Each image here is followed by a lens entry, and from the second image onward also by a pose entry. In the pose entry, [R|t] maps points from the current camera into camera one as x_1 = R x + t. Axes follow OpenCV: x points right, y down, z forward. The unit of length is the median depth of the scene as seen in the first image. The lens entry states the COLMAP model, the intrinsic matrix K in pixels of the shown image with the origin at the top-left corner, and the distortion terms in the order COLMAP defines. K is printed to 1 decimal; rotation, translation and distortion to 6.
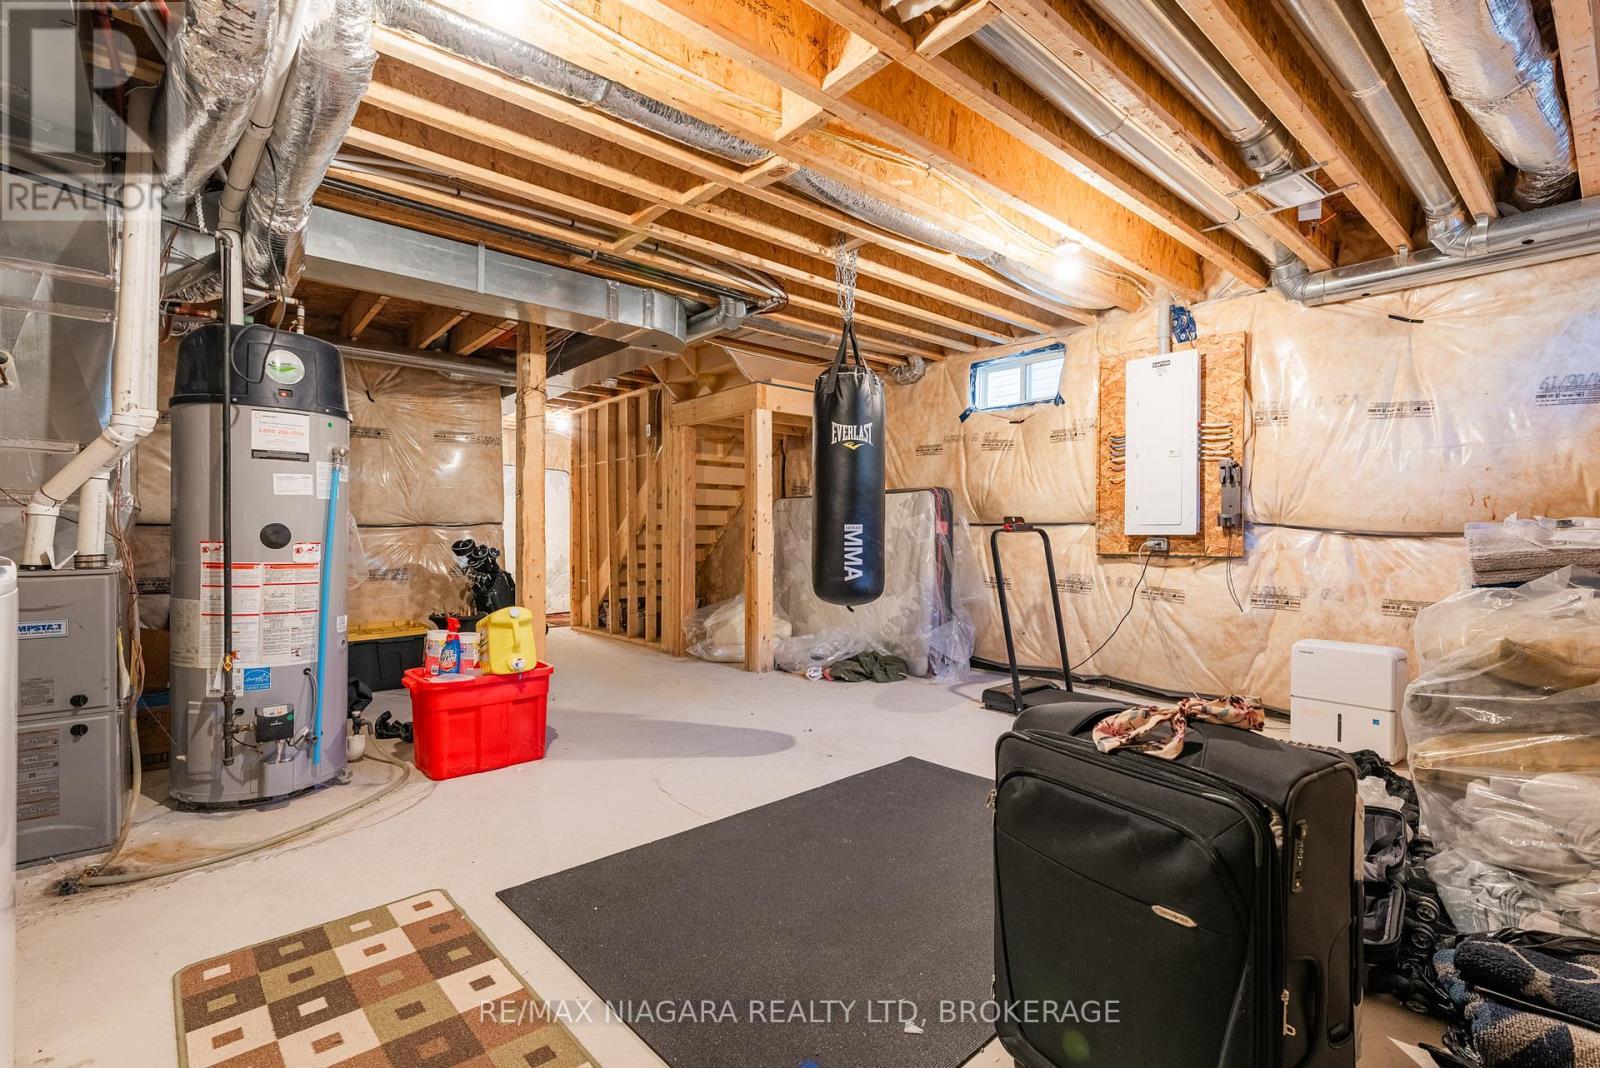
lens RADIAL K [[728.5, 0, 801.1], [0, 728.5, 534.2], [0, 0, 1]] dist [0.000031, 0.000040]
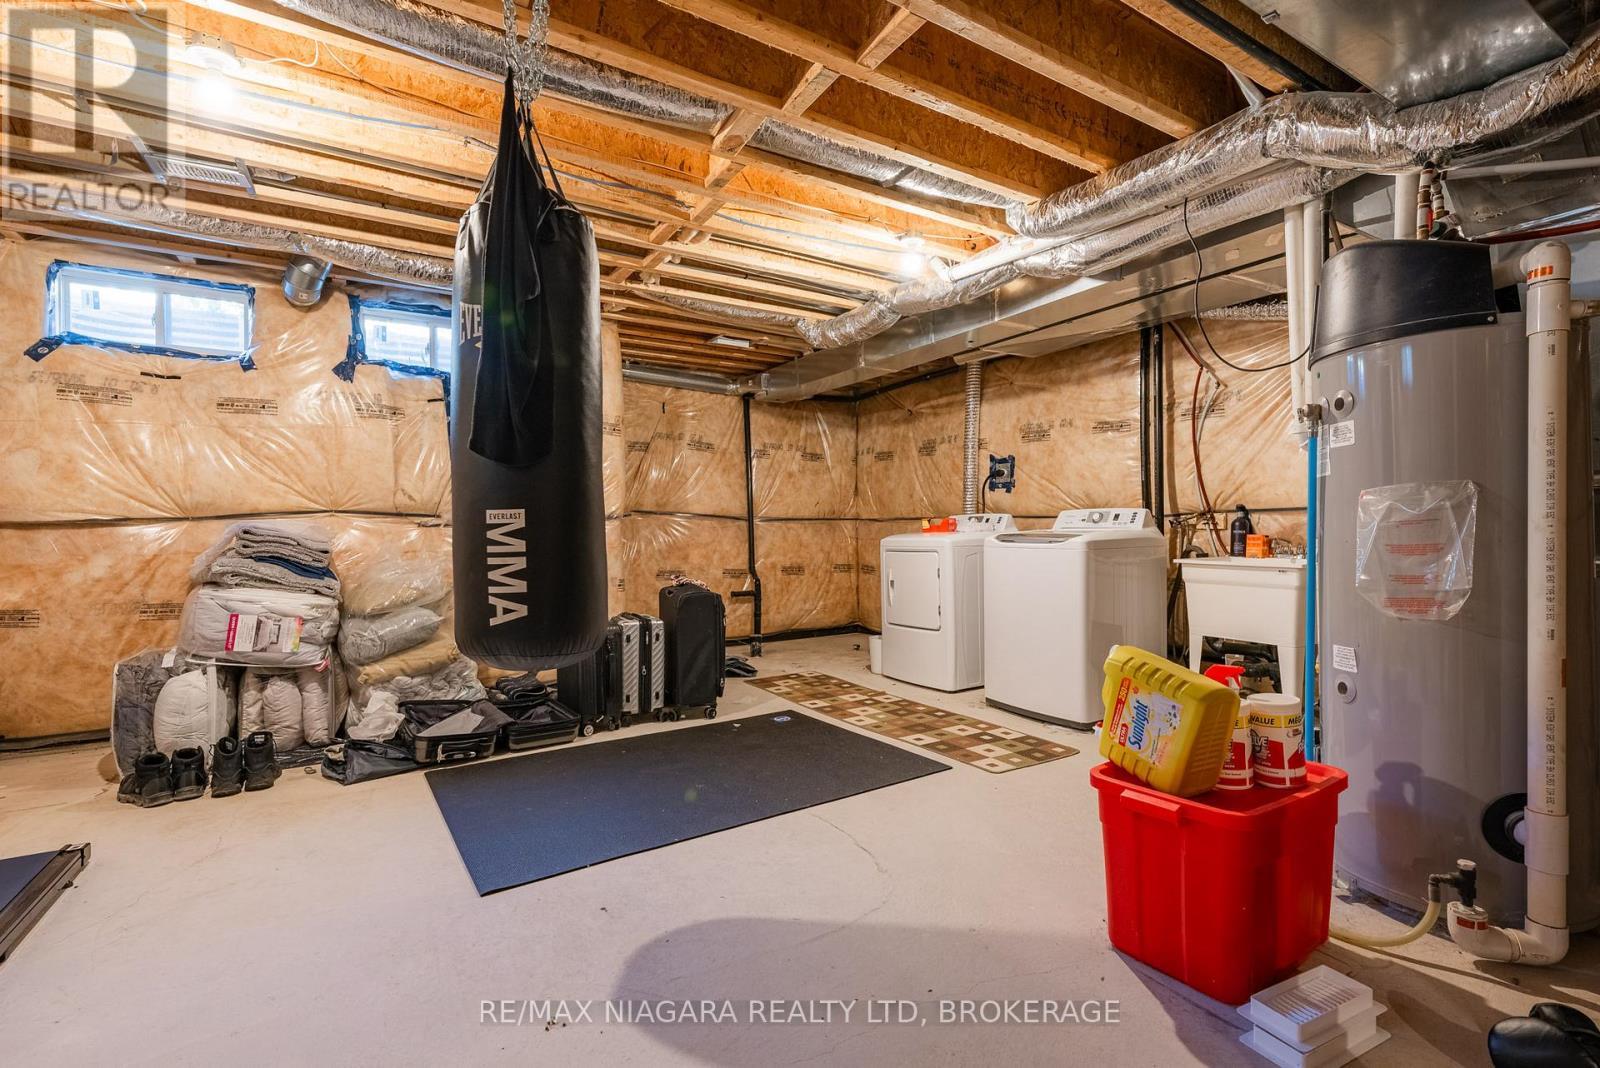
lens RADIAL K [[728.5, 0, 795.3], [0, 728.5, 534.6], [0, 0, 1]] dist [0.000031, 0.000040]
pose [[-0.986514, 0.002907, 0.163649, -0.418745], [0.003176, 0.999994, 0.001383, 0.006780], [-0.163644, 0.001884, -0.986518, 3.082546]]
